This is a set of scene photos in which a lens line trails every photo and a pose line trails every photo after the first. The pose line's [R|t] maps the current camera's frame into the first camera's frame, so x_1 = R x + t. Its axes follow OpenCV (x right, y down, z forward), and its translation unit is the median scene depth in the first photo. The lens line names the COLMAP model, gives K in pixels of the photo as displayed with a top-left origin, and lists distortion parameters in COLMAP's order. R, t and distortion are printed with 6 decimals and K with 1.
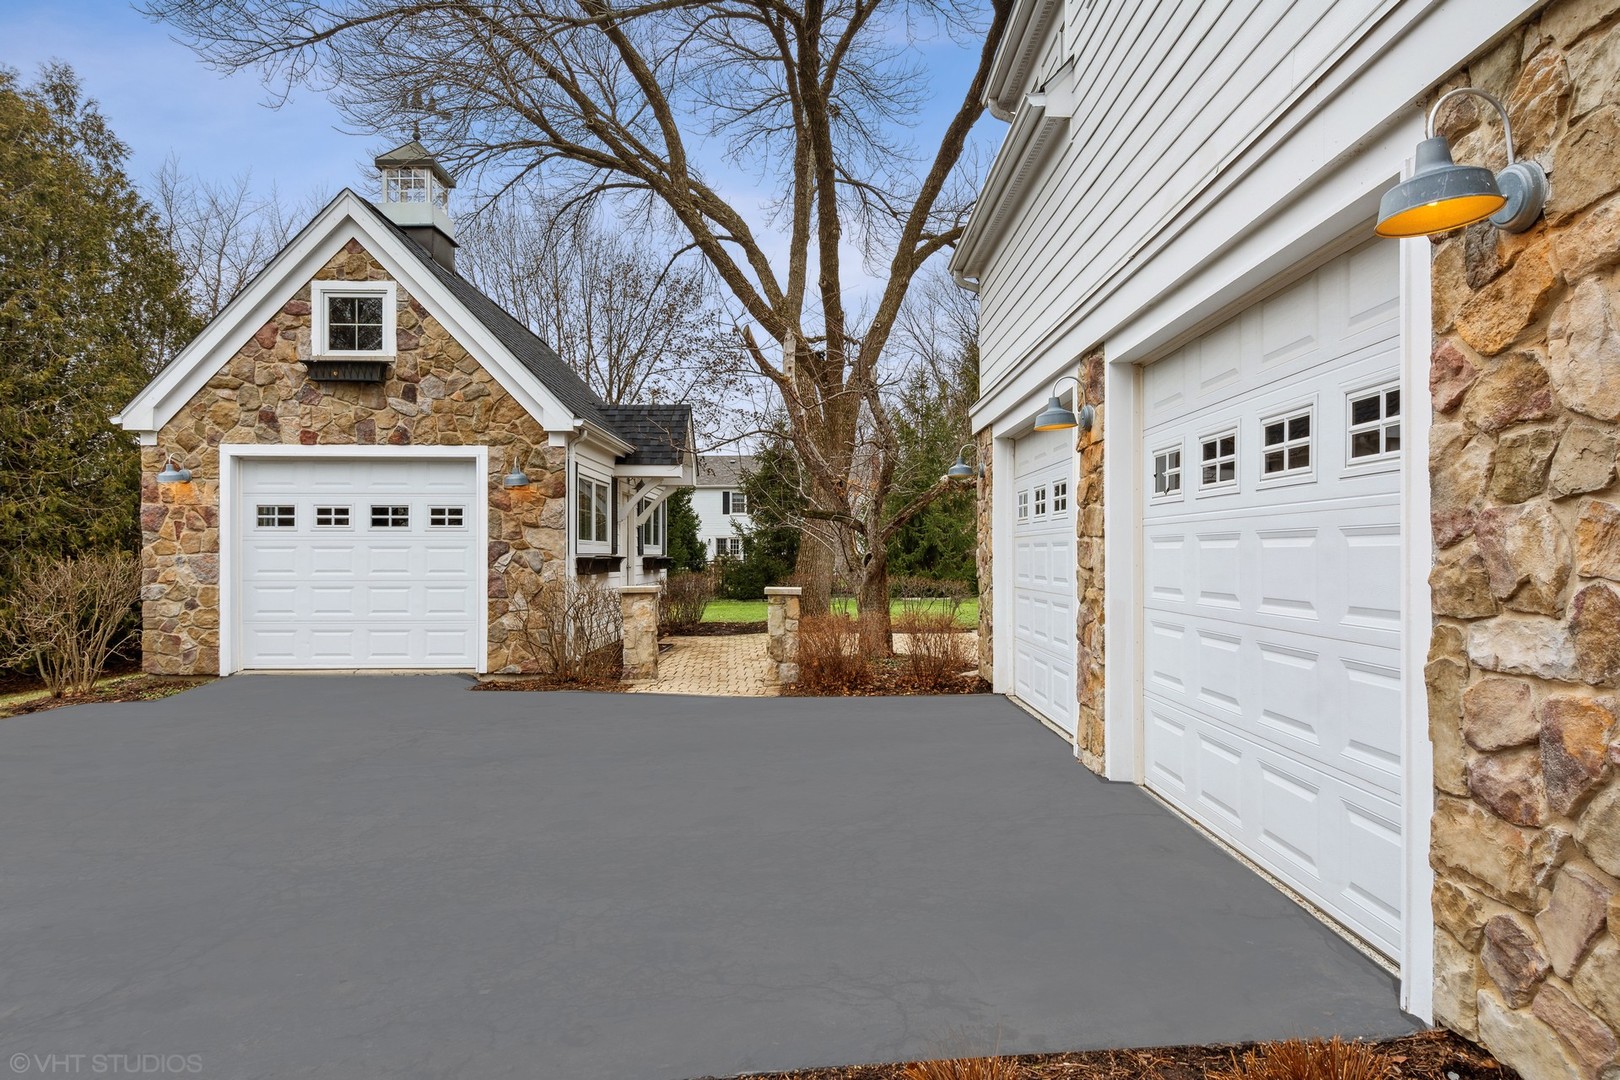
lens RADIAL K [[1018.2, 0, 815.7], [0, 1018.2, 542.3], [0, 0, 1]] dist [0.005641, 0.000669]
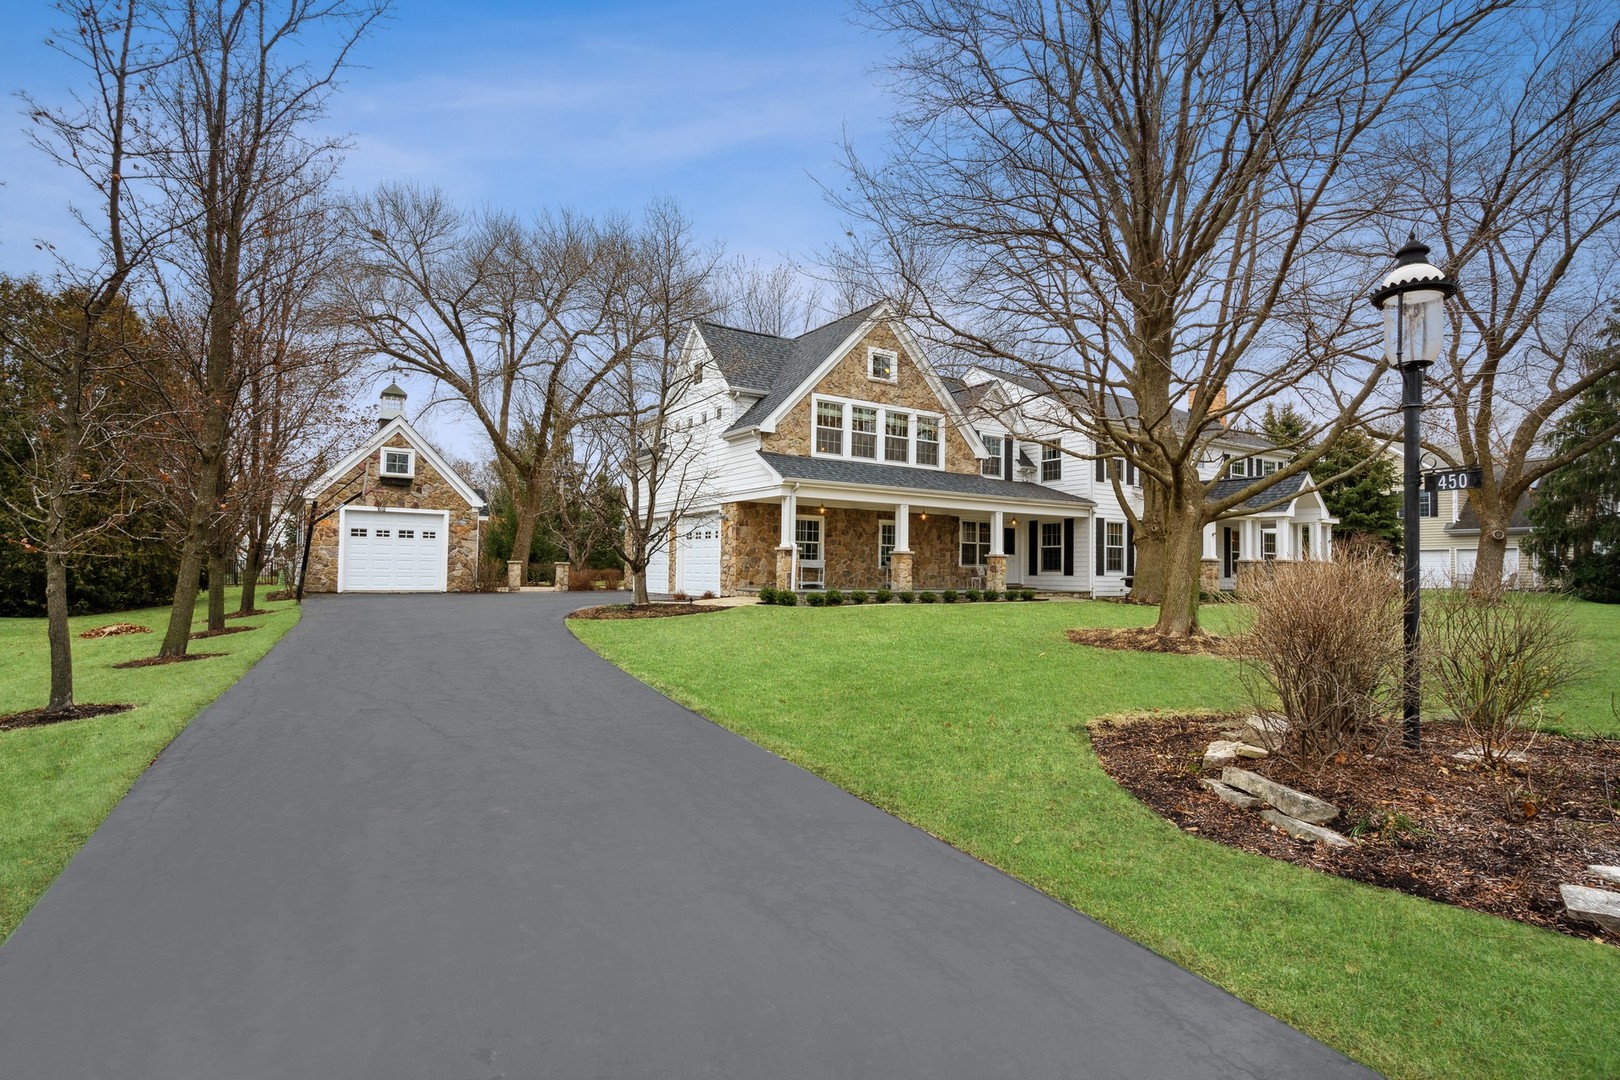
lens RADIAL K [[837.3, 0, 812.4], [0, 837.3, 543.2], [0, 0, 1]] dist [0.001015, 0.000054]
pose [[0.851989, 0.030548, 0.522667, -0.672621], [-0.020747, 0.999482, -0.024596, 0.031293], [-0.523148, 0.010112, 0.852182, -1.494078]]
